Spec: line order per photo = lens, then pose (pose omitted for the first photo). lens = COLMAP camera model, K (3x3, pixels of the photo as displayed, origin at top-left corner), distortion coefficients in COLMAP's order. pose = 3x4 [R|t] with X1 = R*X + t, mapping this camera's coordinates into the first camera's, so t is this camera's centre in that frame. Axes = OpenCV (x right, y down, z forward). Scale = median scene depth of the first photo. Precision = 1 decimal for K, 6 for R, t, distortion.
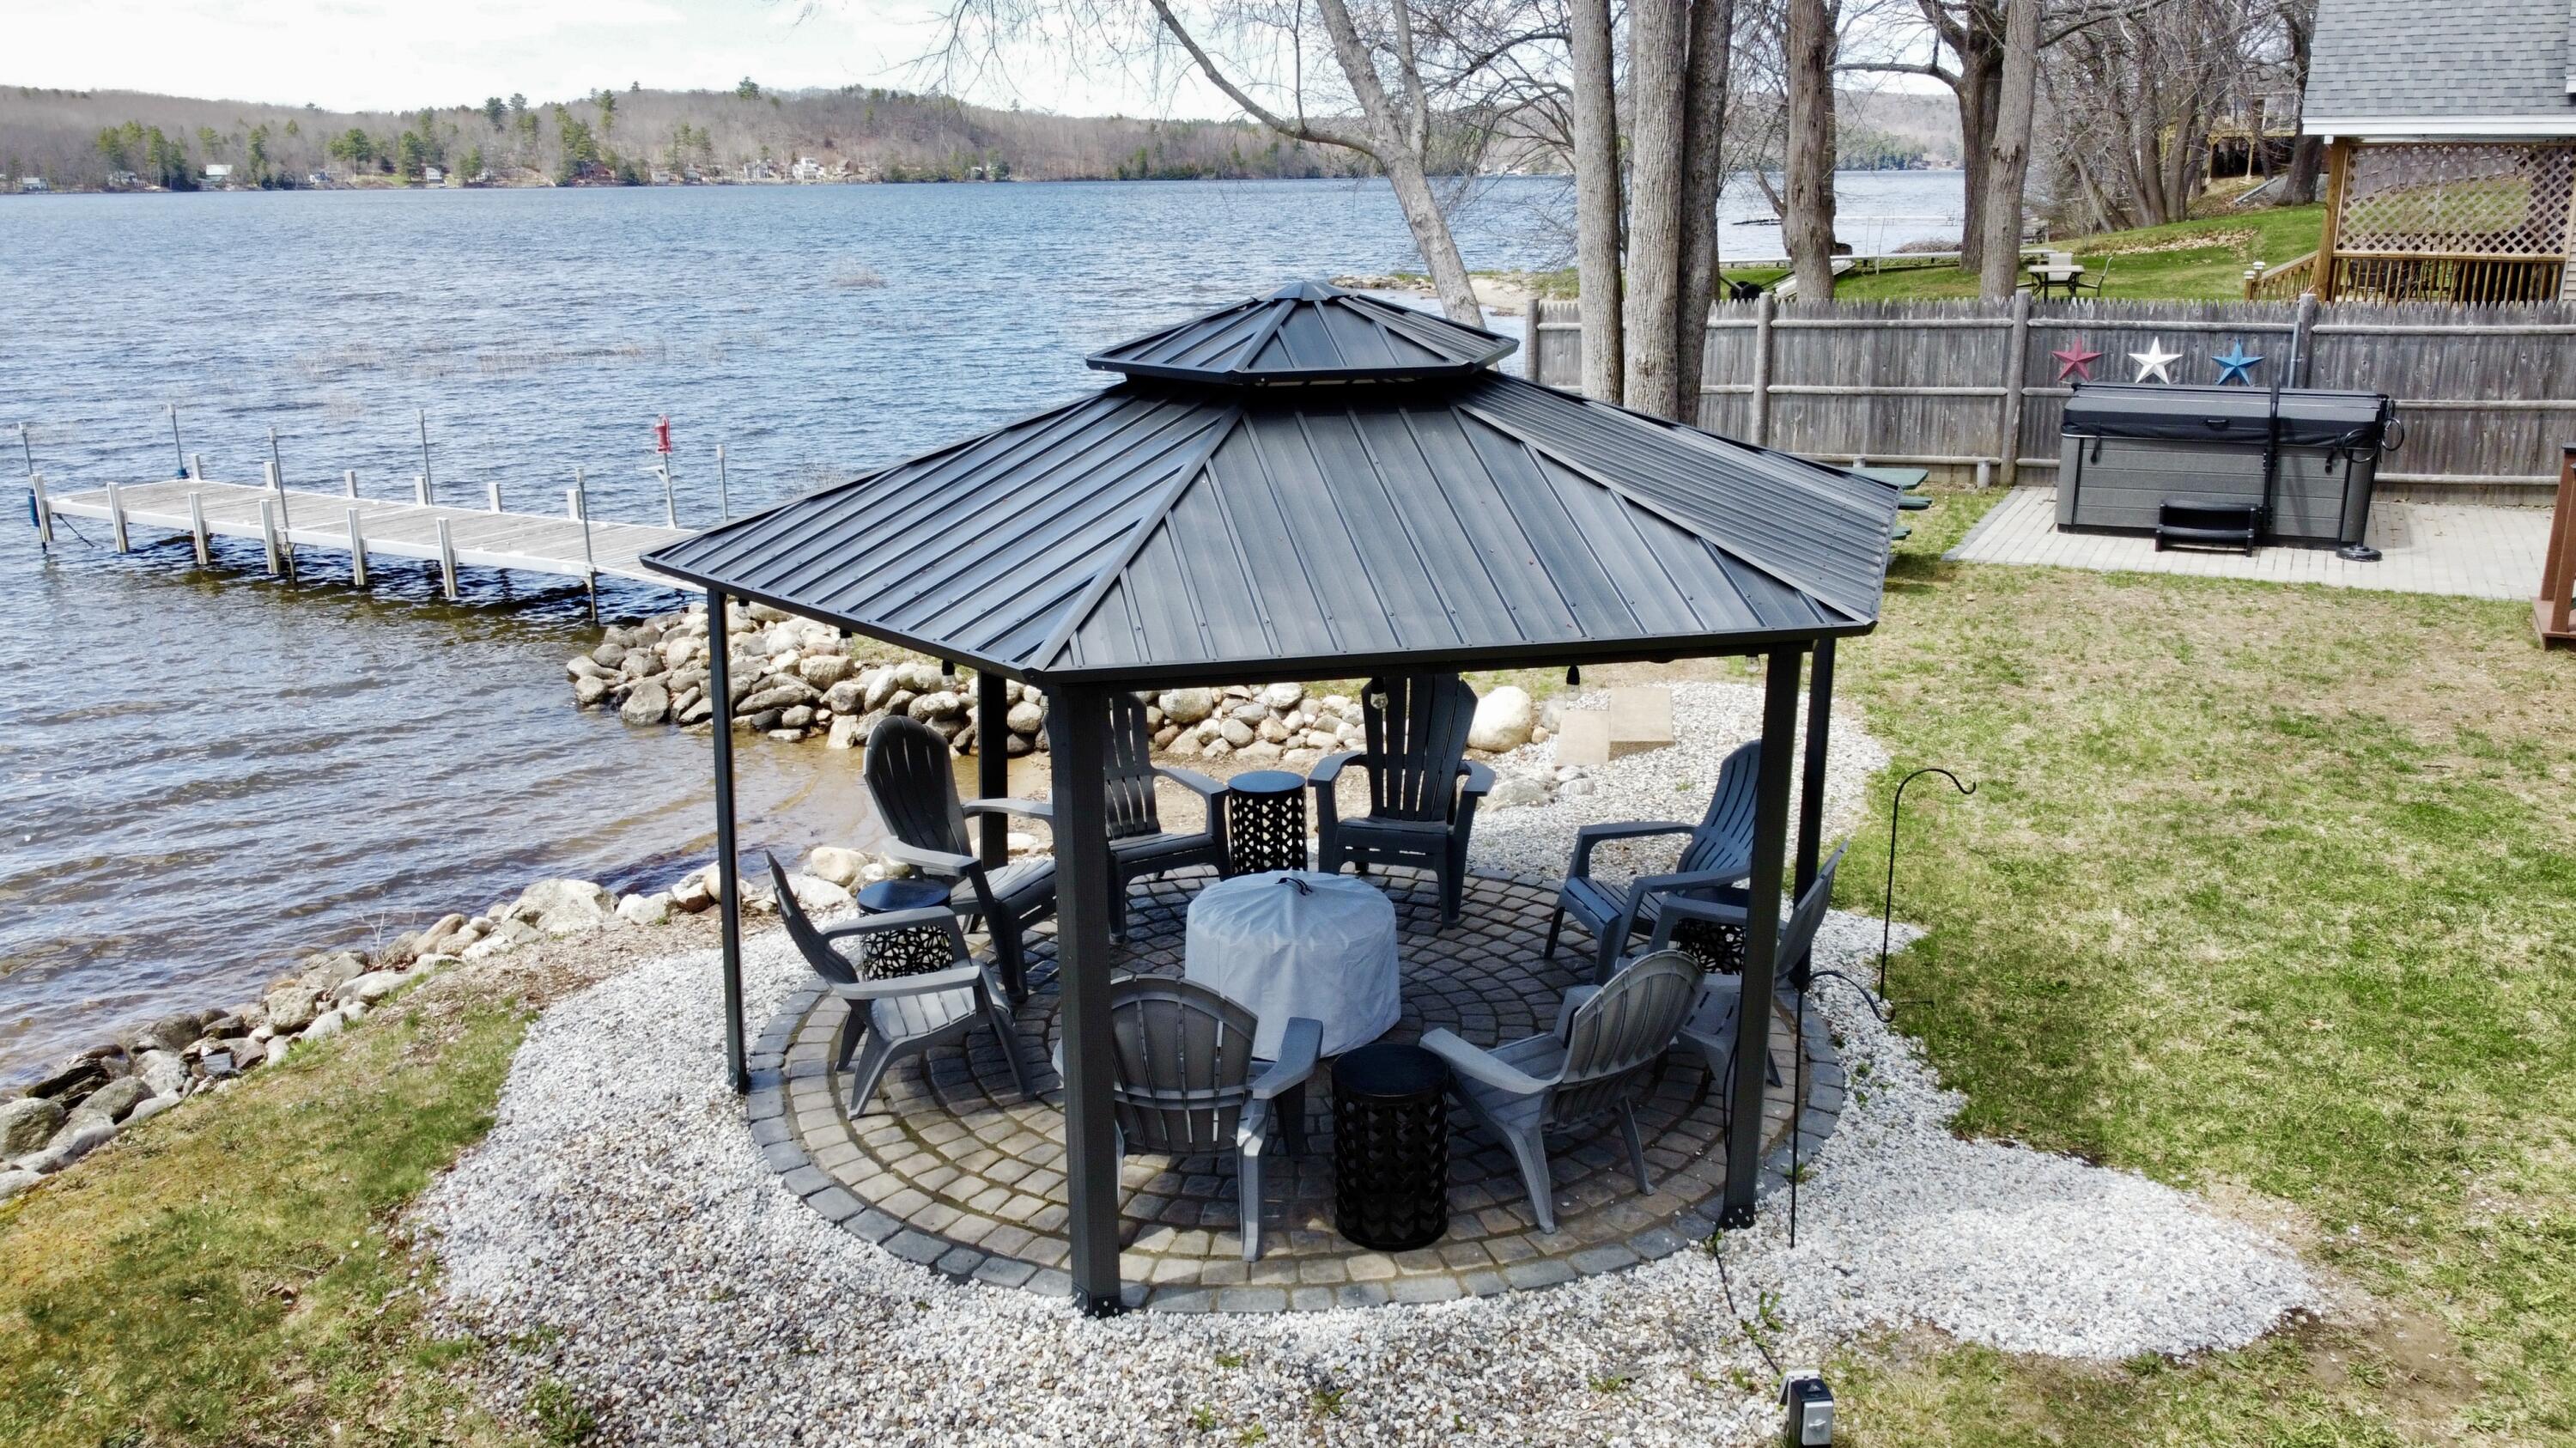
lens RADIAL K [[1947.0, 0, 1288.0], [0, 1947.0, 724.0], [0, 0, 1]] dist [0.004788, -0.009898]
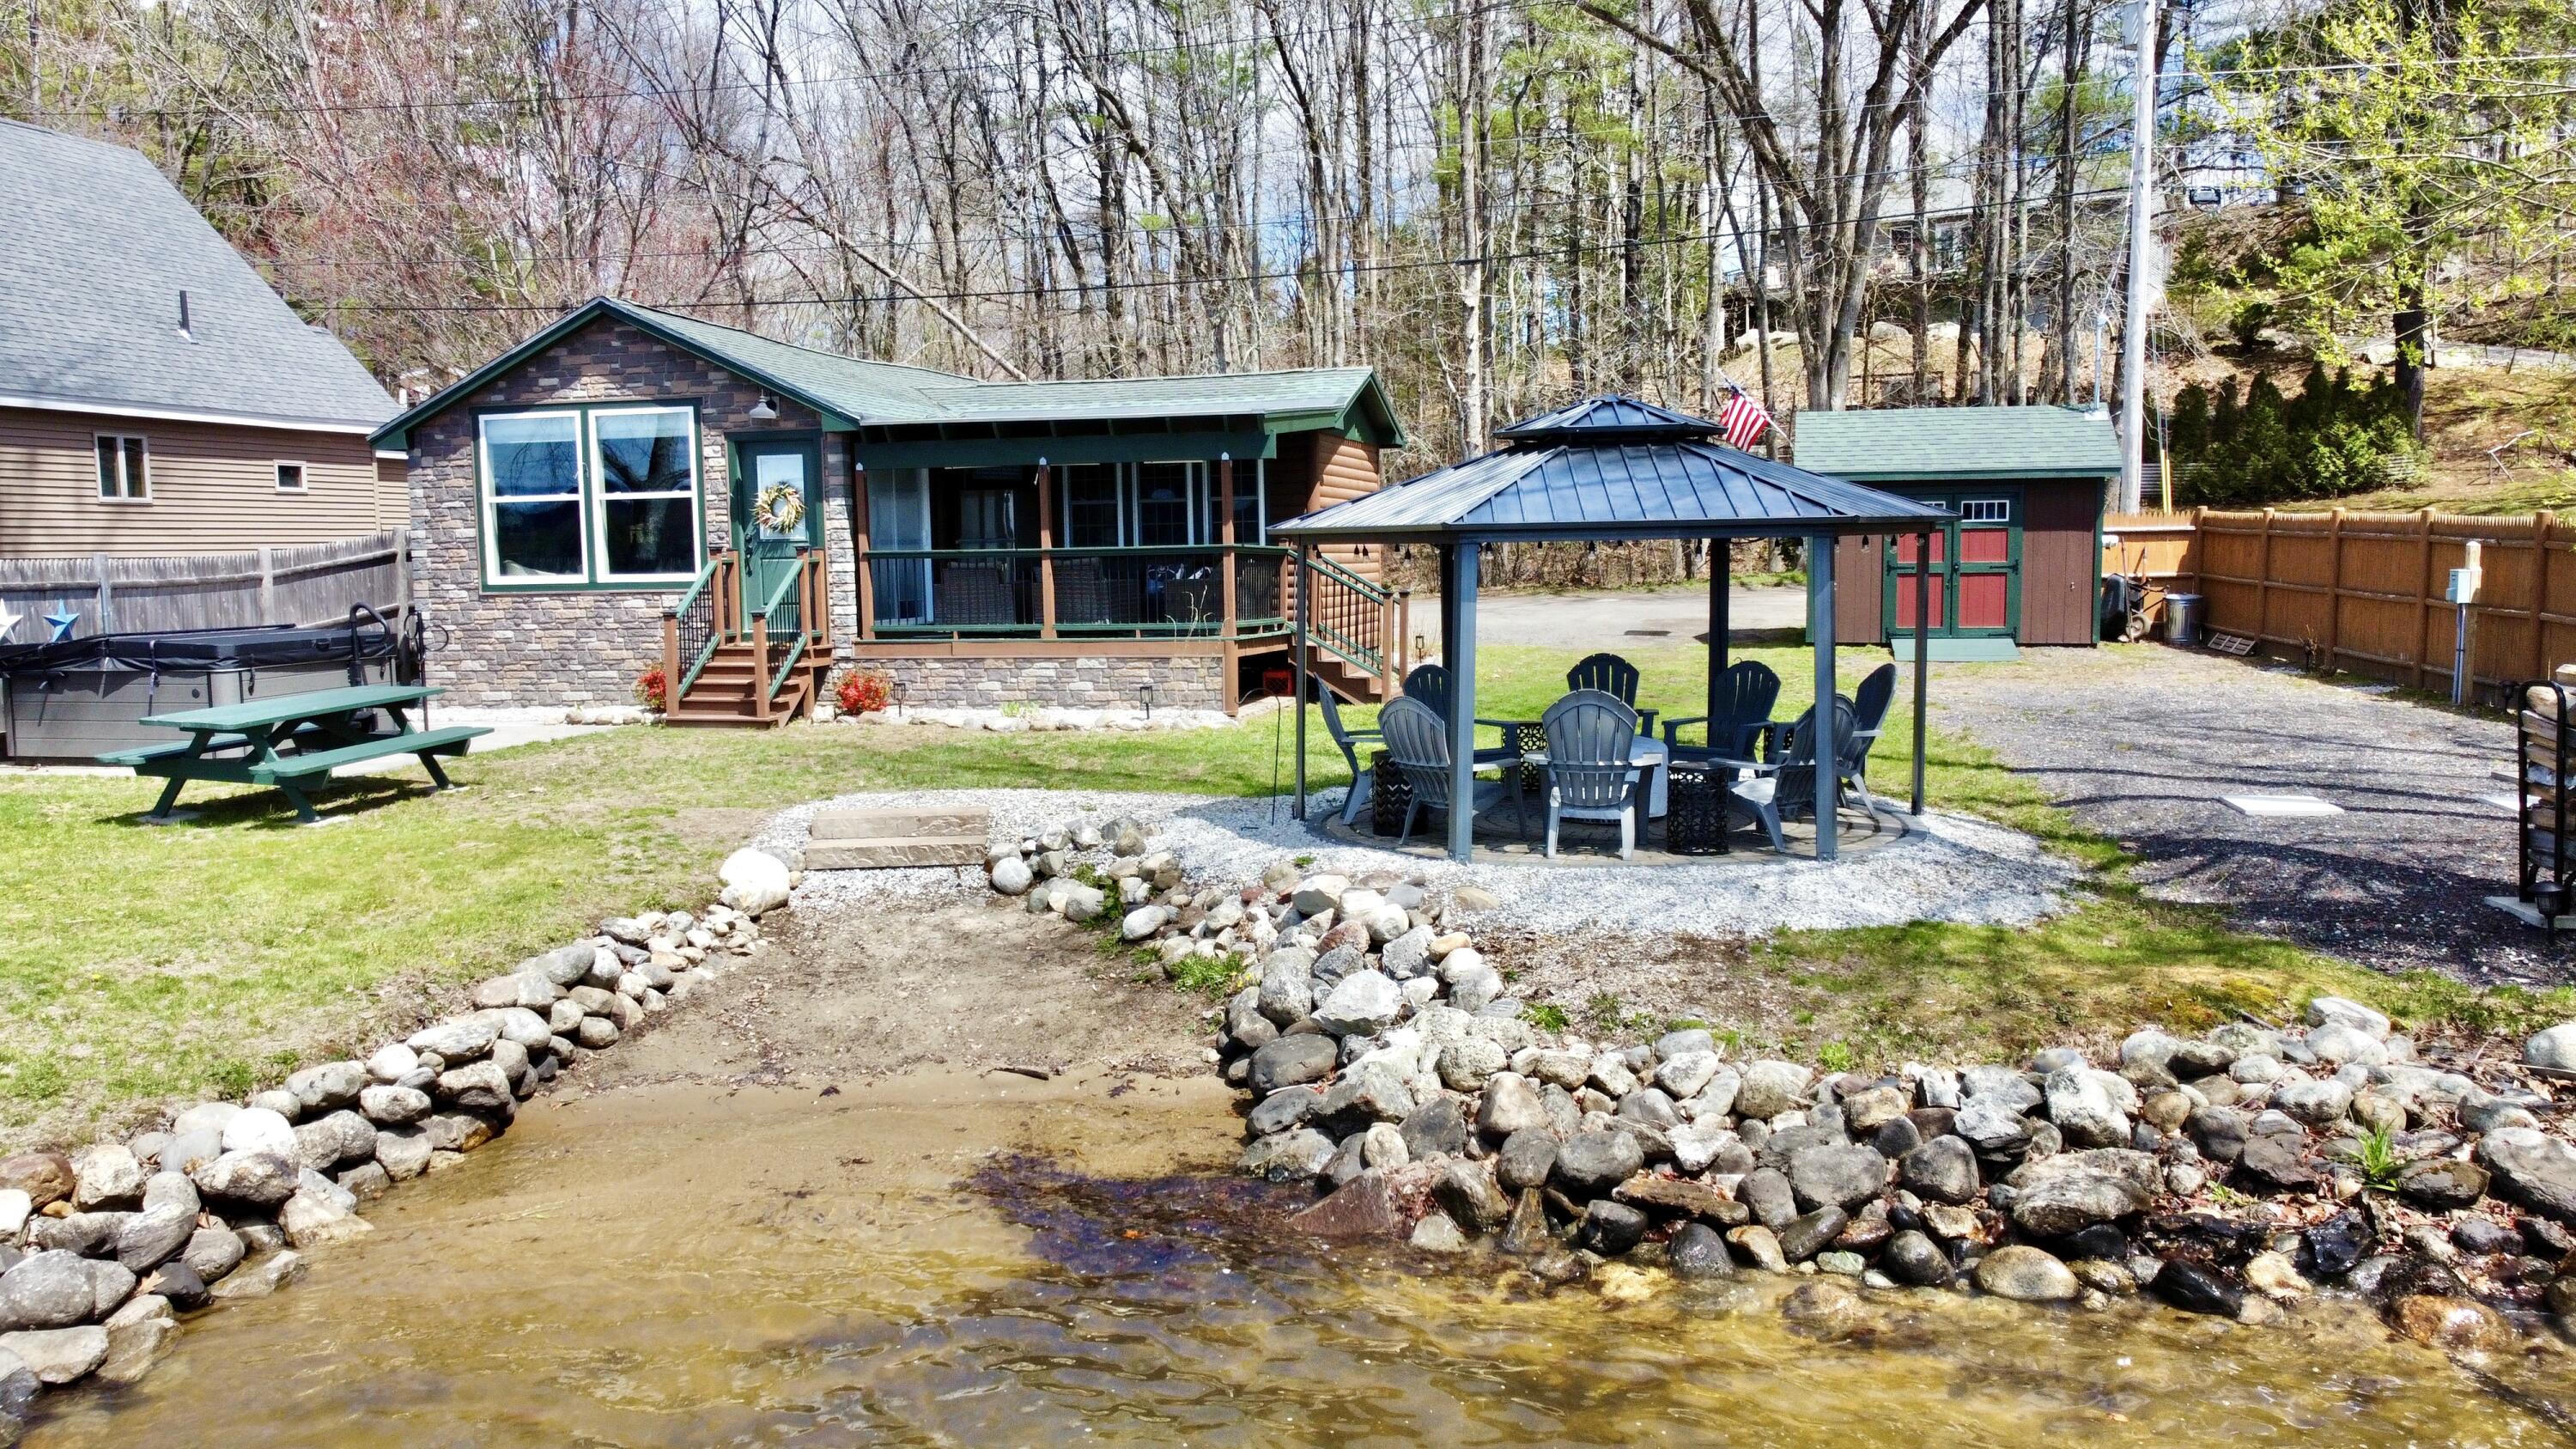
lens RADIAL K [[1947.1, 0, 1288.0], [0, 1947.1, 724.5], [0, 0, 1]] dist [0.004788, -0.009898]
pose [[-0.255251, -0.071190, 0.964250, -0.647848], [0.284493, 0.947608, 0.145271, -0.099625], [-0.924073, 0.311403, -0.221625, 0.650693]]
